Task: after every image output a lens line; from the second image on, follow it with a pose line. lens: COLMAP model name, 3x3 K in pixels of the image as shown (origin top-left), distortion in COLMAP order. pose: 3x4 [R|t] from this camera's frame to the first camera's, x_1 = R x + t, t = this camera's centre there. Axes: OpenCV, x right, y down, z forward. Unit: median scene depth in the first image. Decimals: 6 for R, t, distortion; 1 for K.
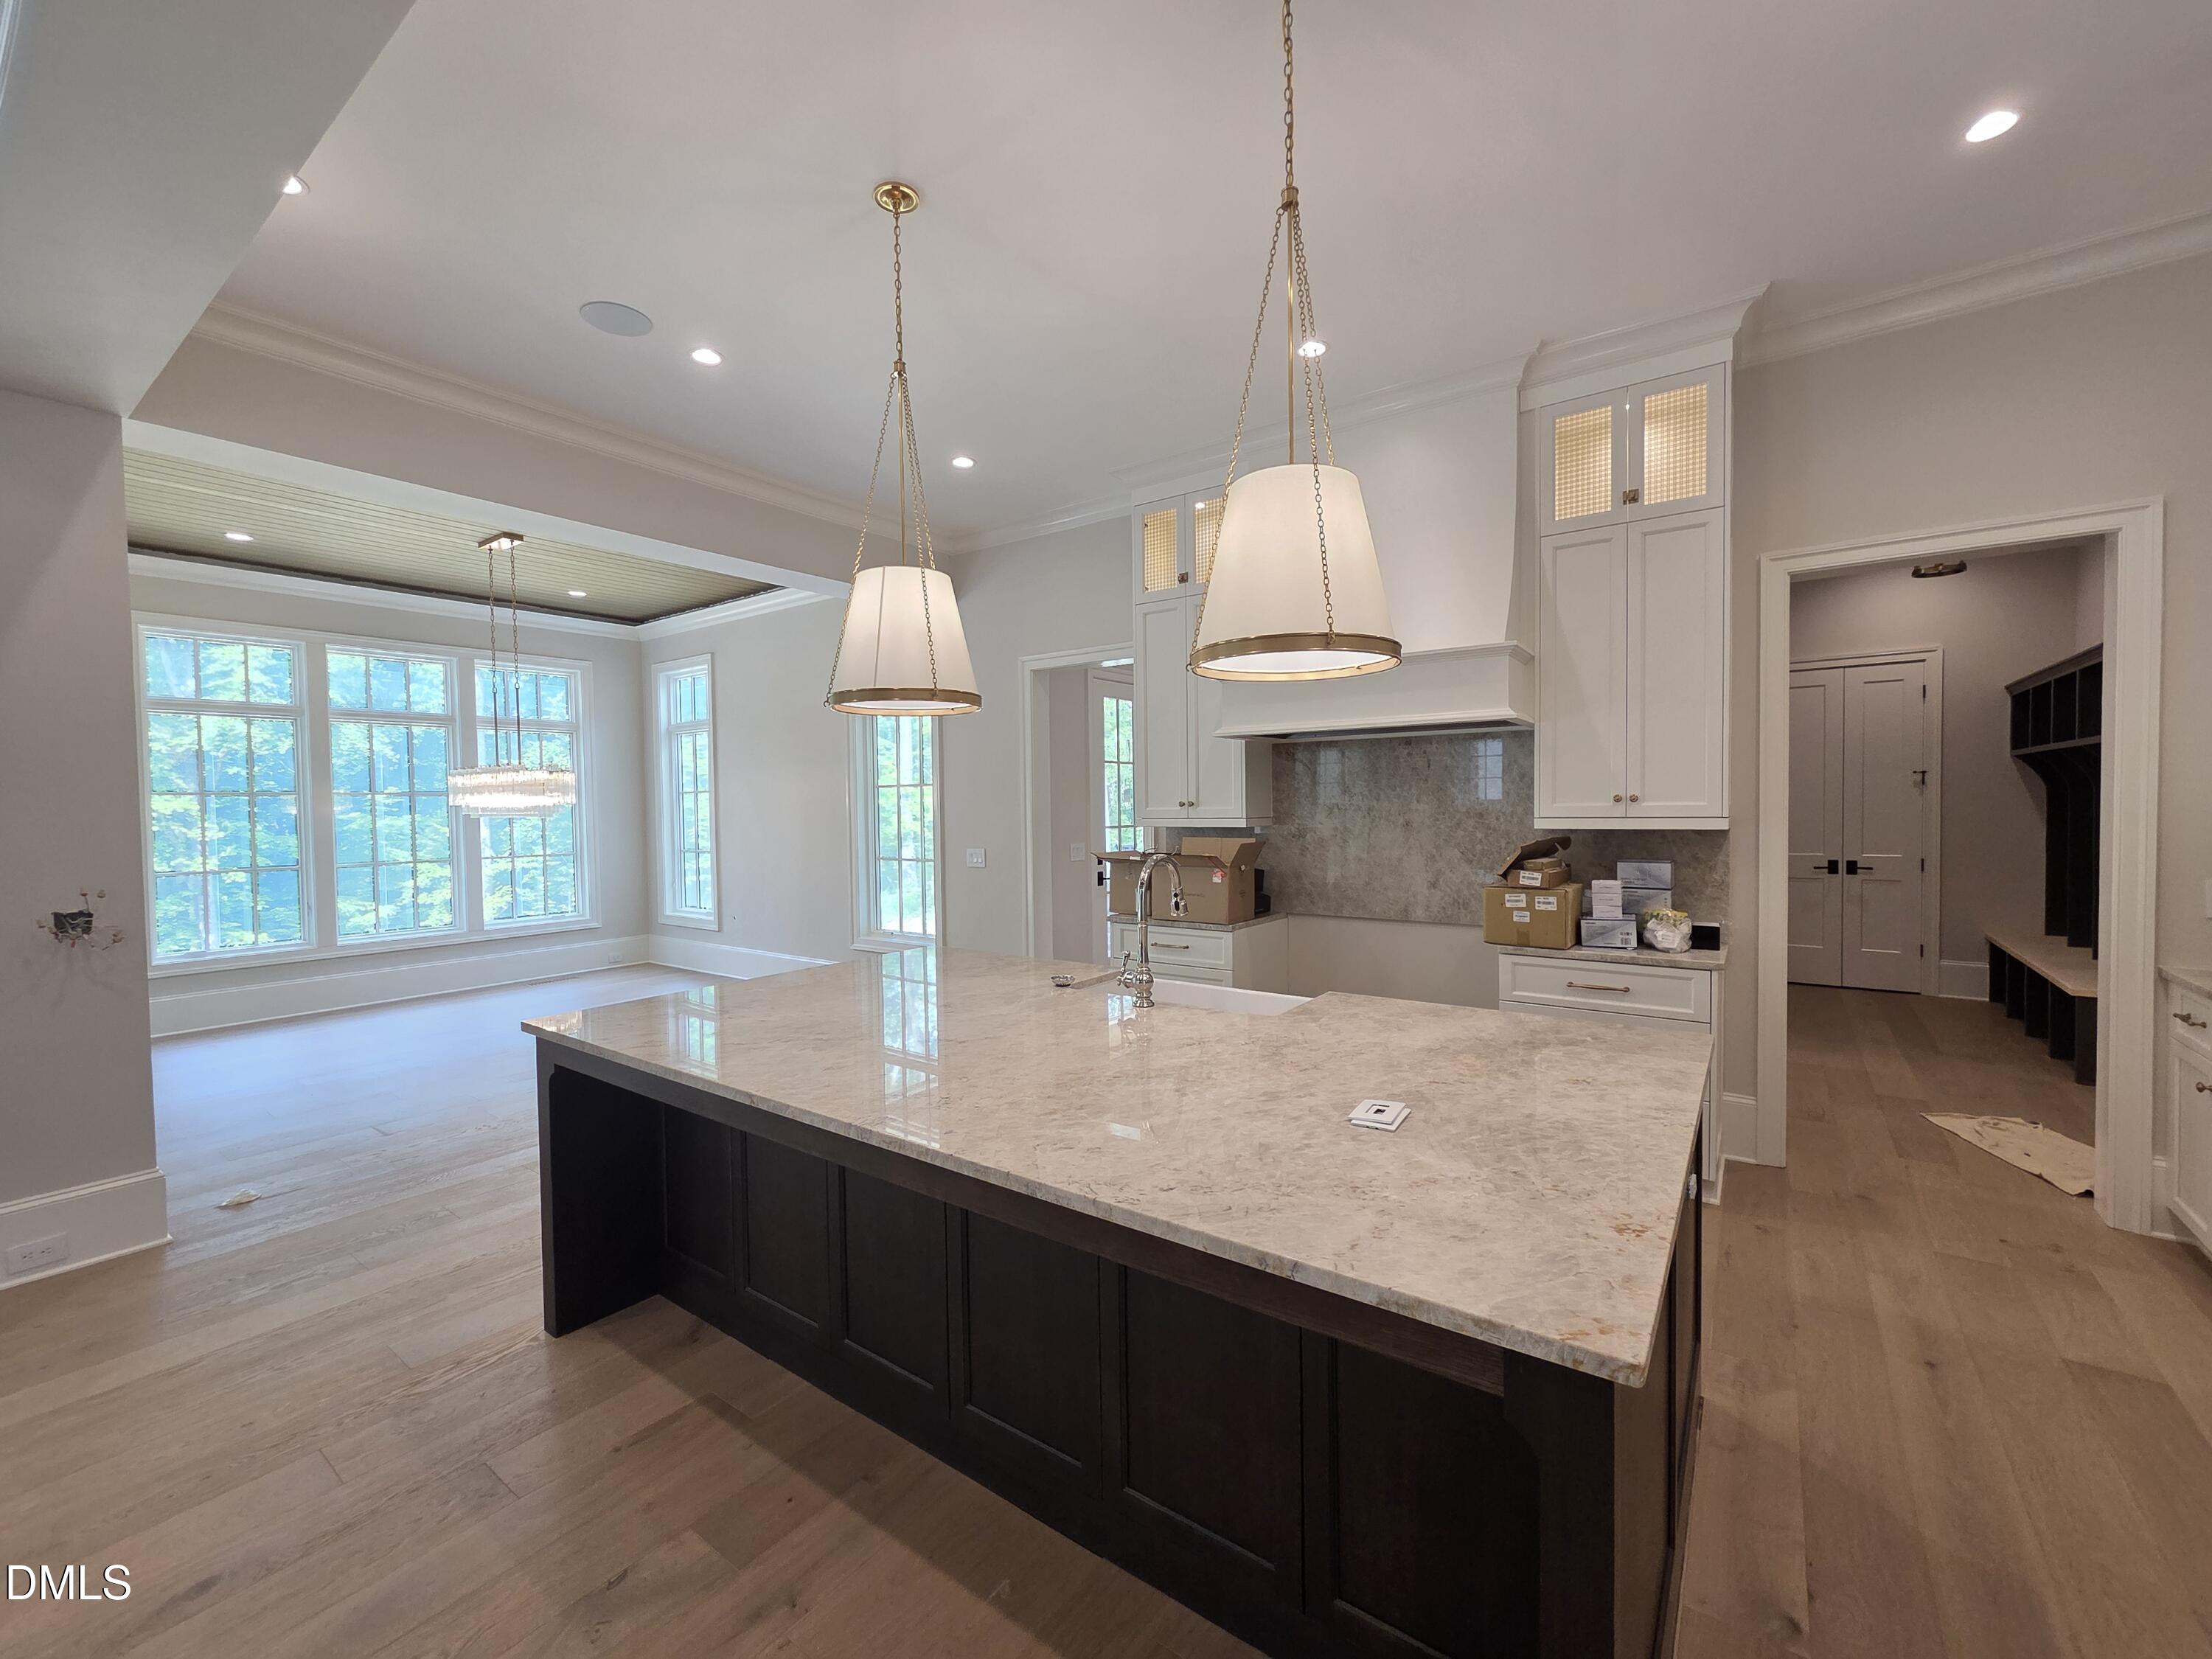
lens RADIAL K [[907.9, 0, 1112.2], [0, 907.9, 829.7], [0, 0, 1]] dist [-0.003139, 0.000796]
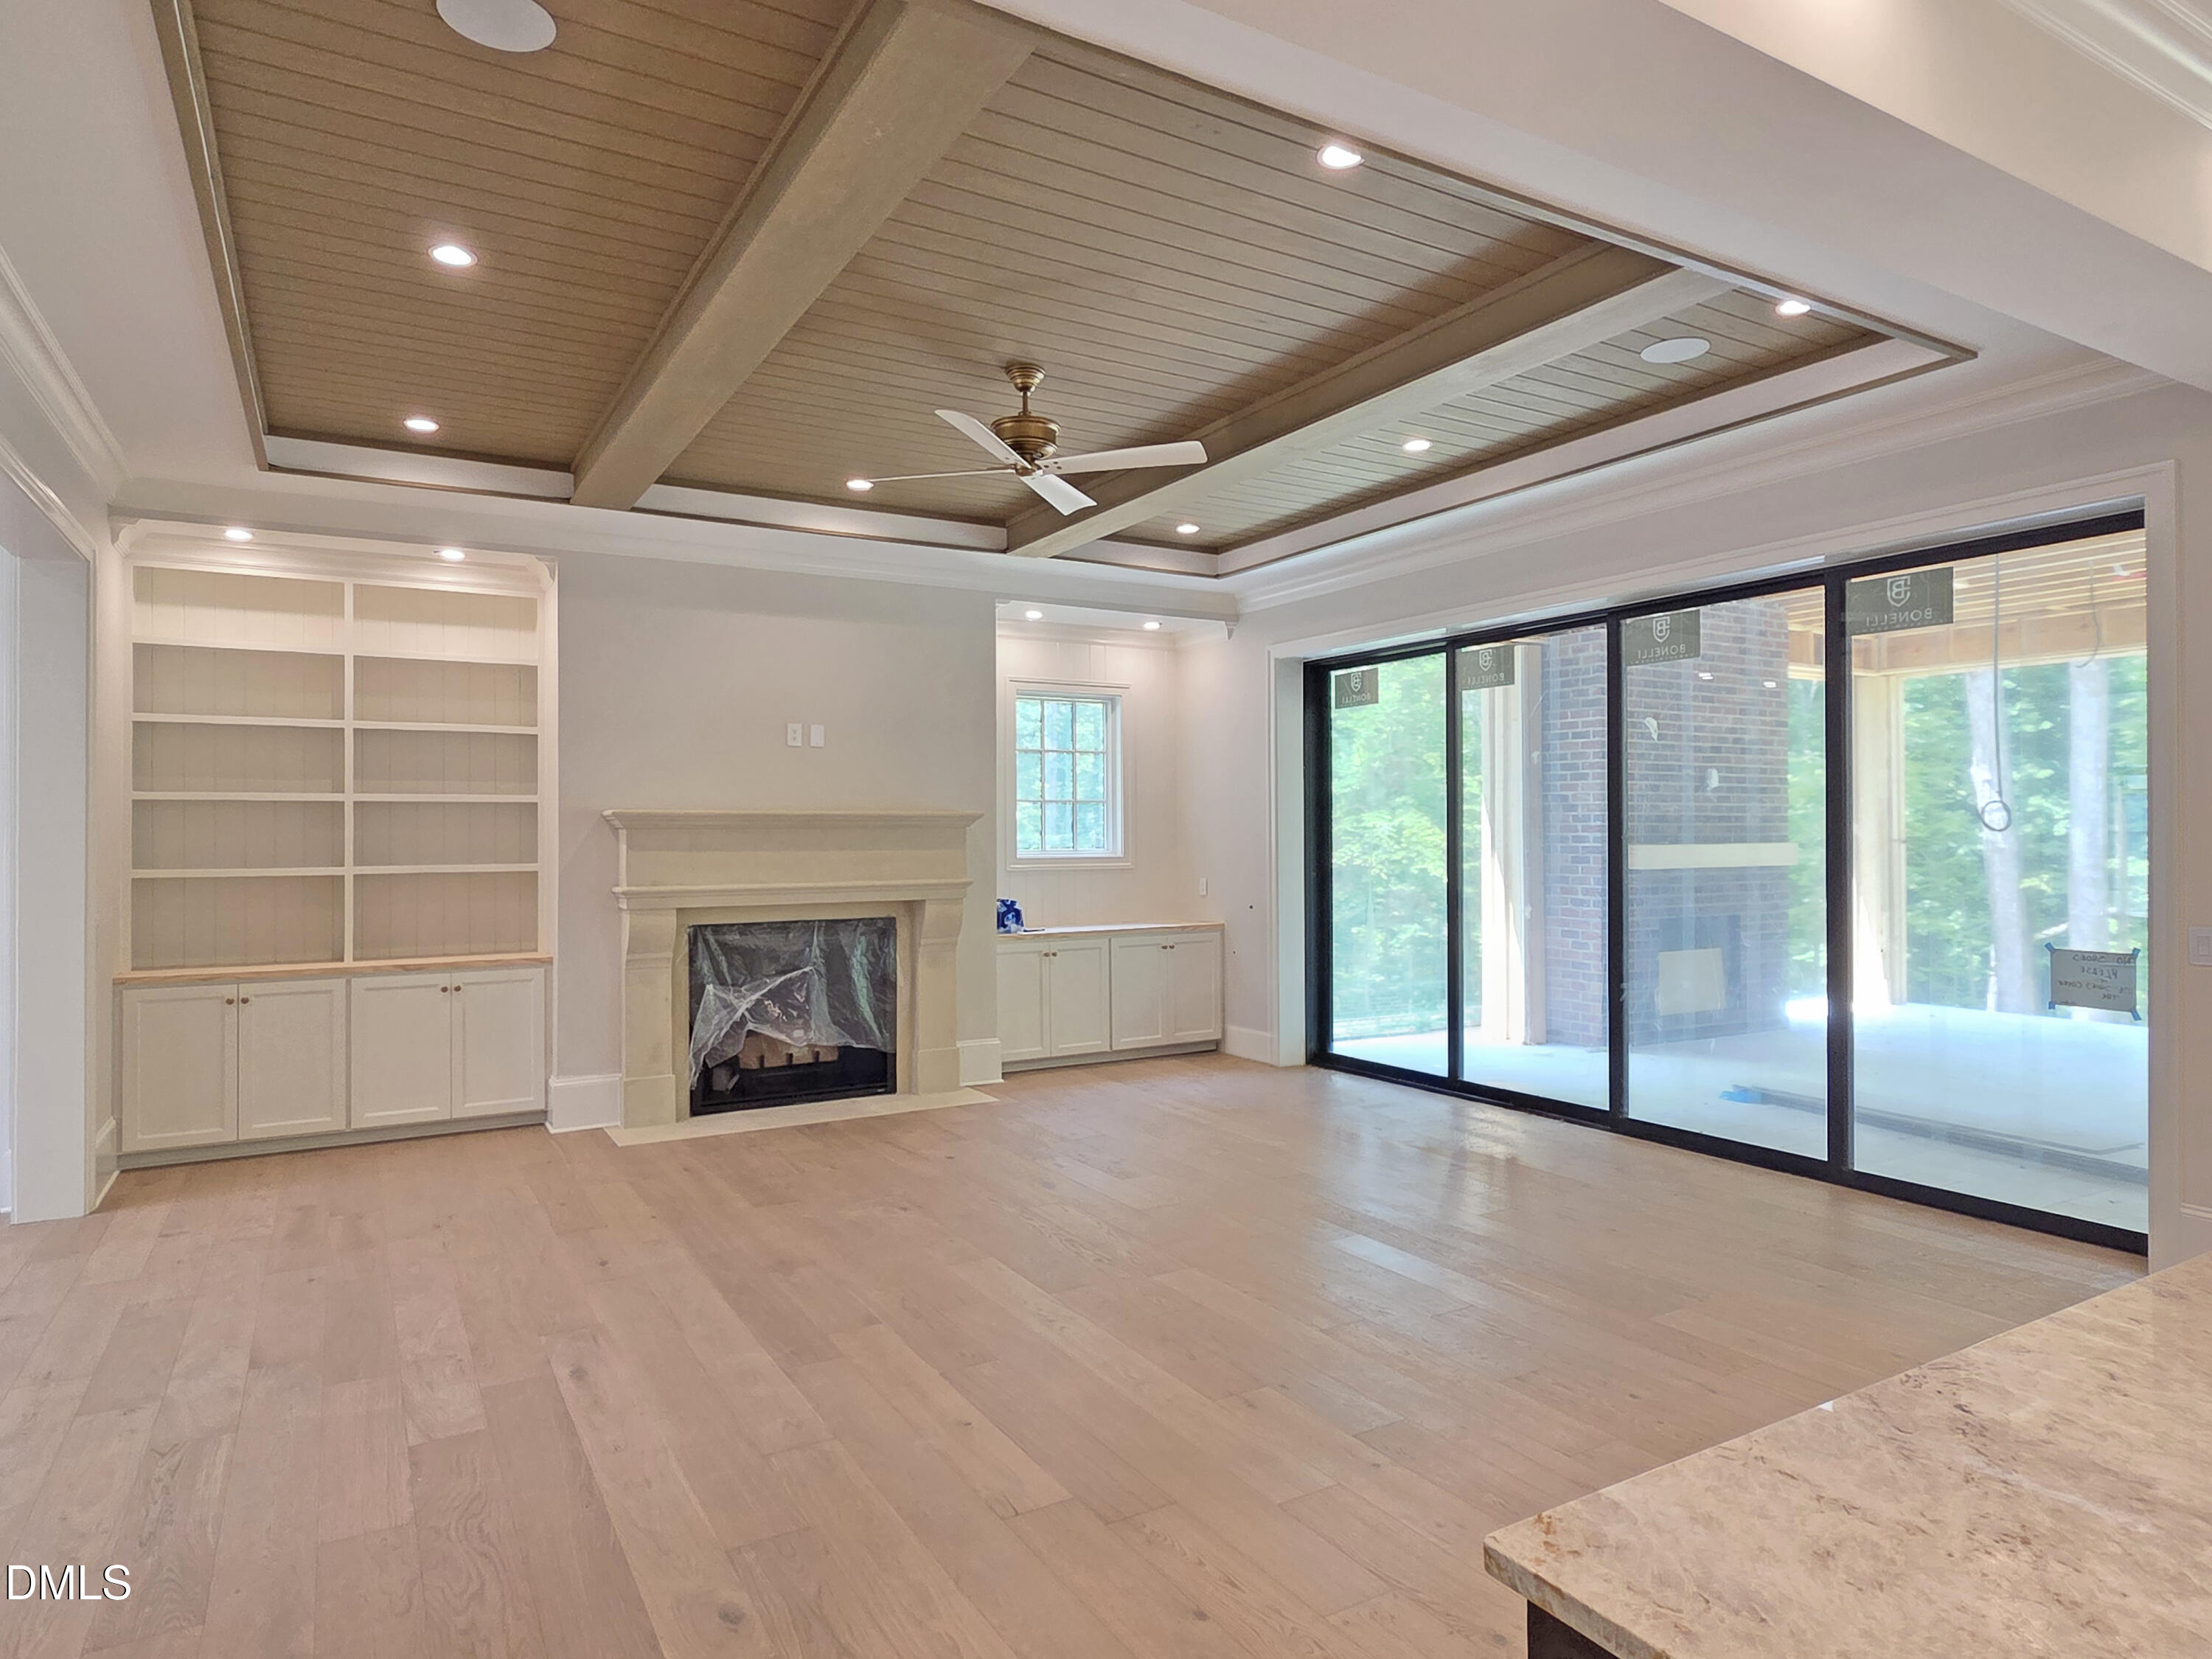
lens RADIAL K [[1274.8, 0, 1114.8], [0, 1274.8, 836.2], [0, 0, 1]] dist [0.006068, 0.000987]
pose [[-0.397673, 0.017240, -0.917365, 0.486843], [-0.014340, 0.999585, 0.025002, -0.026421], [0.917415, 0.023098, -0.397261, 0.306221]]
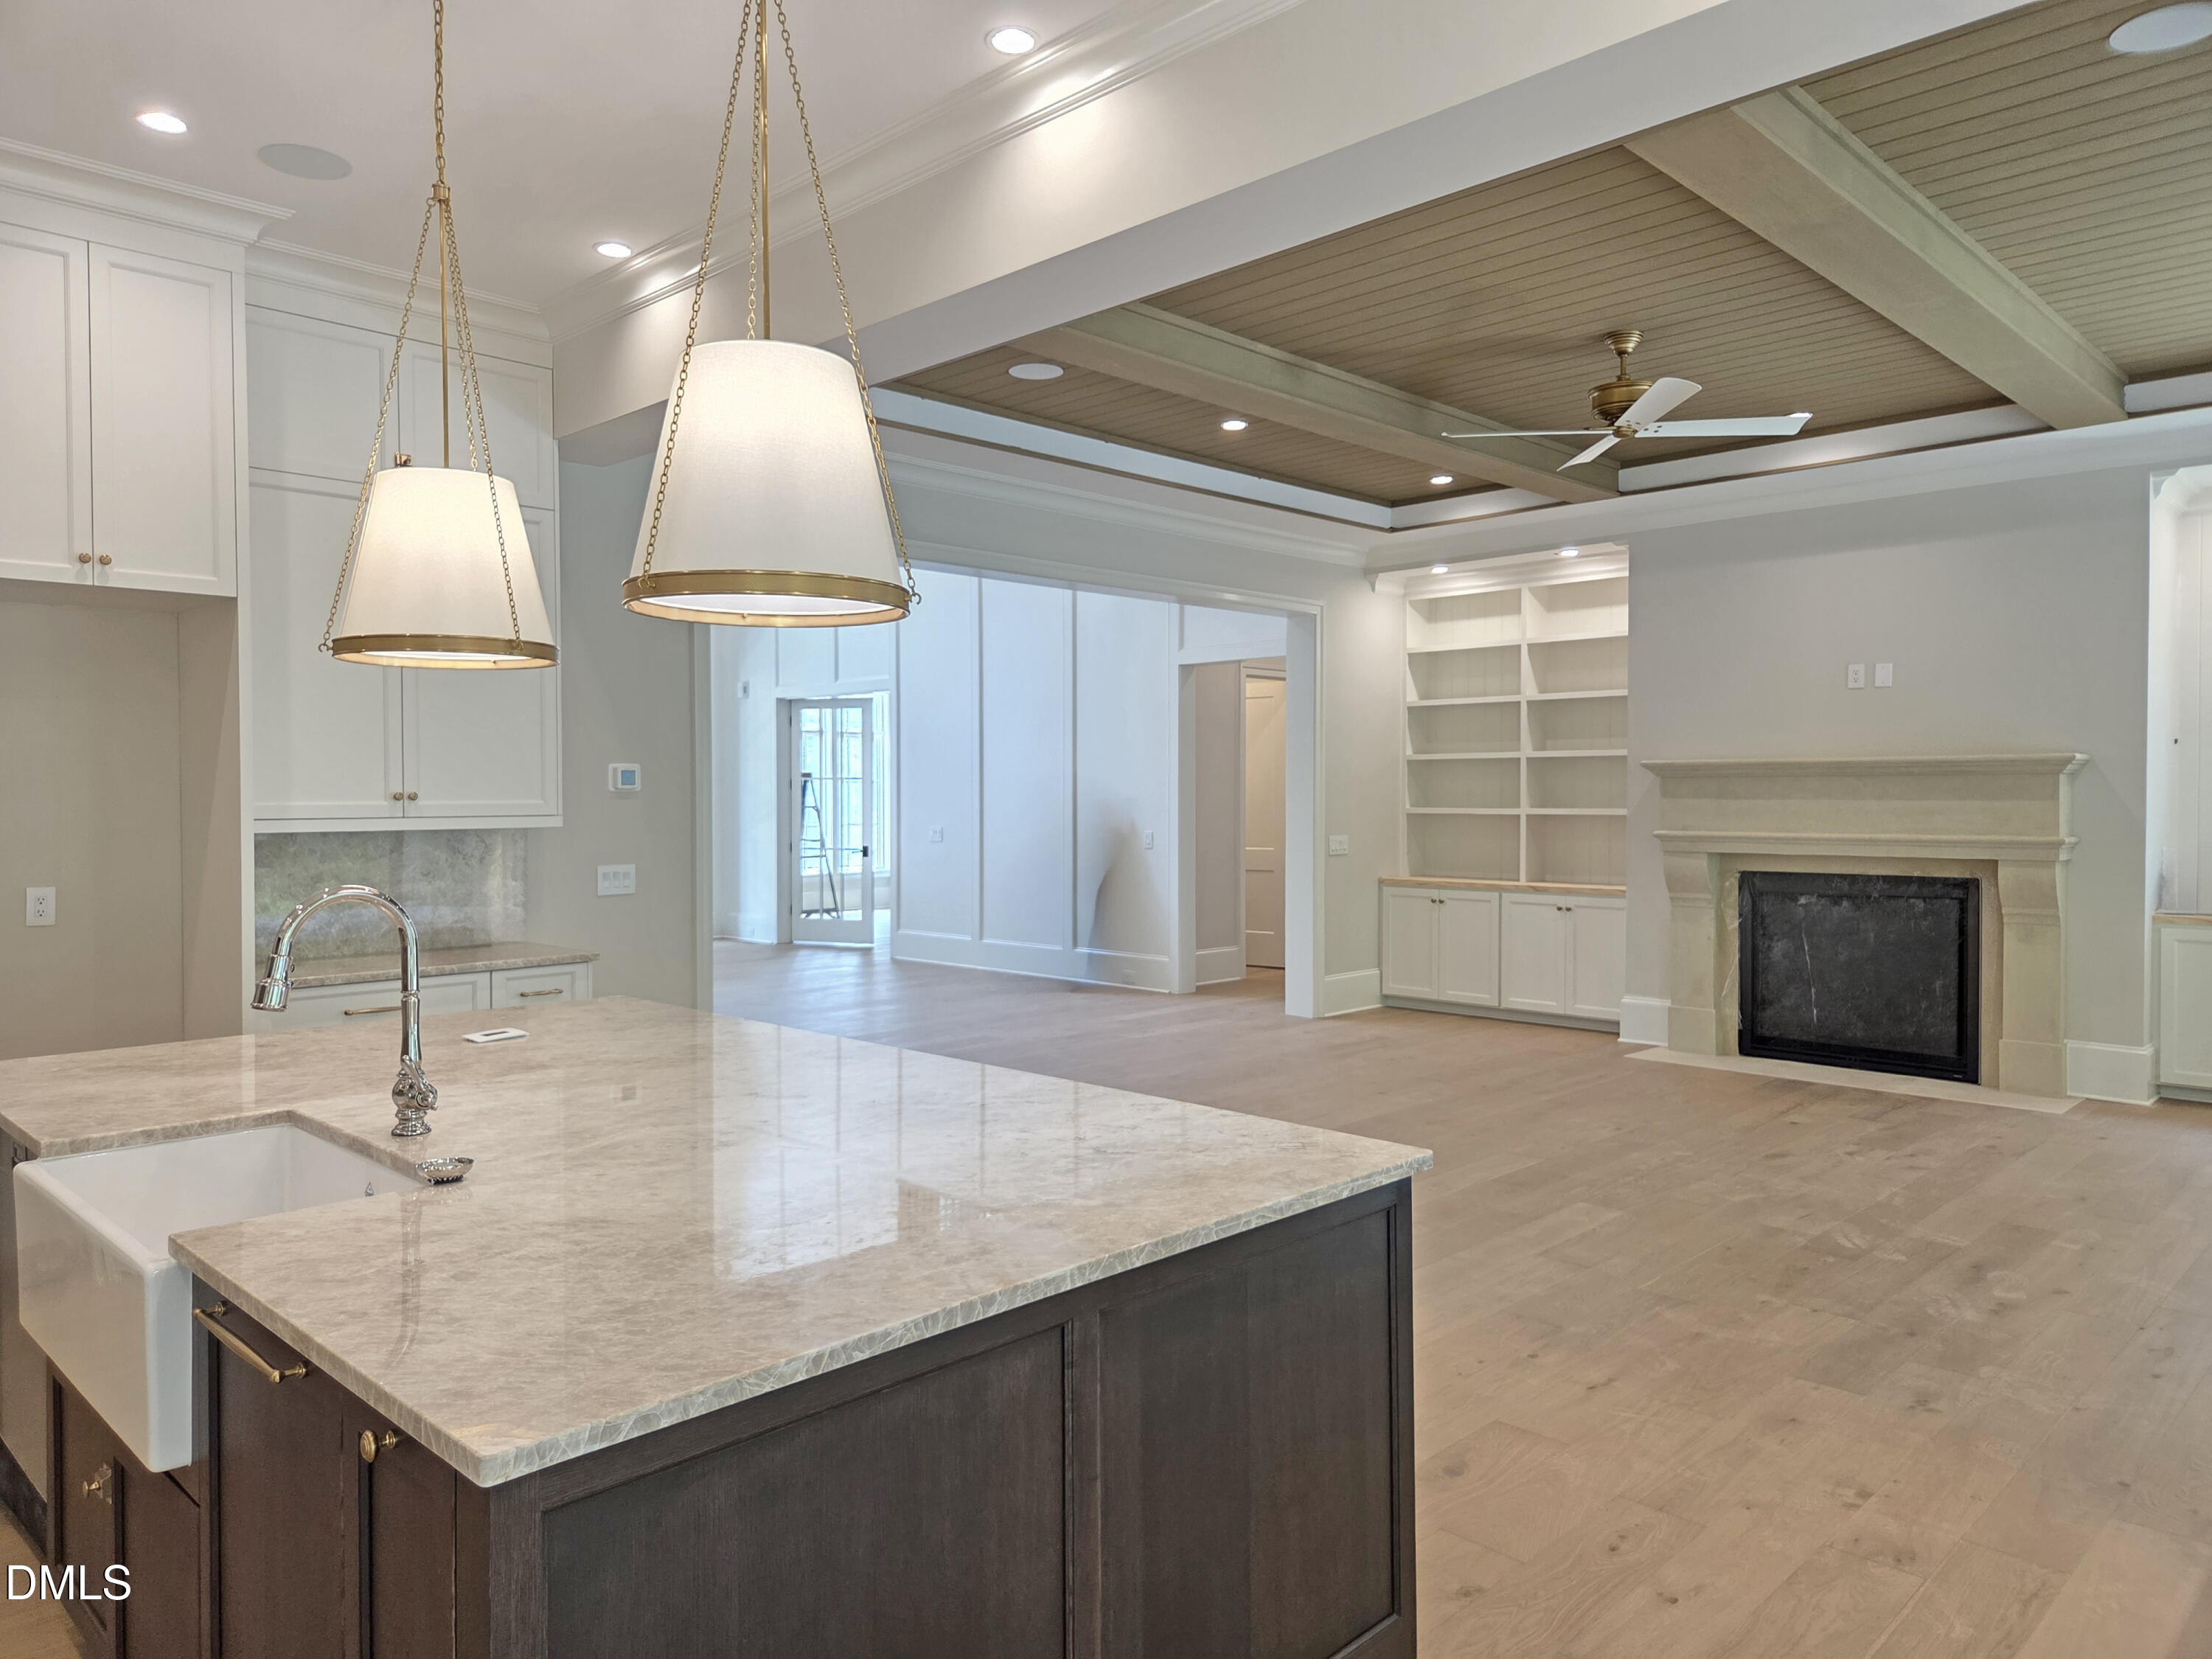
lens RADIAL K [[1494.9, 0, 1105.3], [0, 1494.9, 818.3], [0, 0, 1]] dist [-0.002245, -0.000815]
pose [[-0.988624, 0.013182, 0.149831, -0.431911], [0.019711, 0.998916, 0.042174, -0.034017], [-0.149113, 0.044648, -0.987812, 1.446071]]
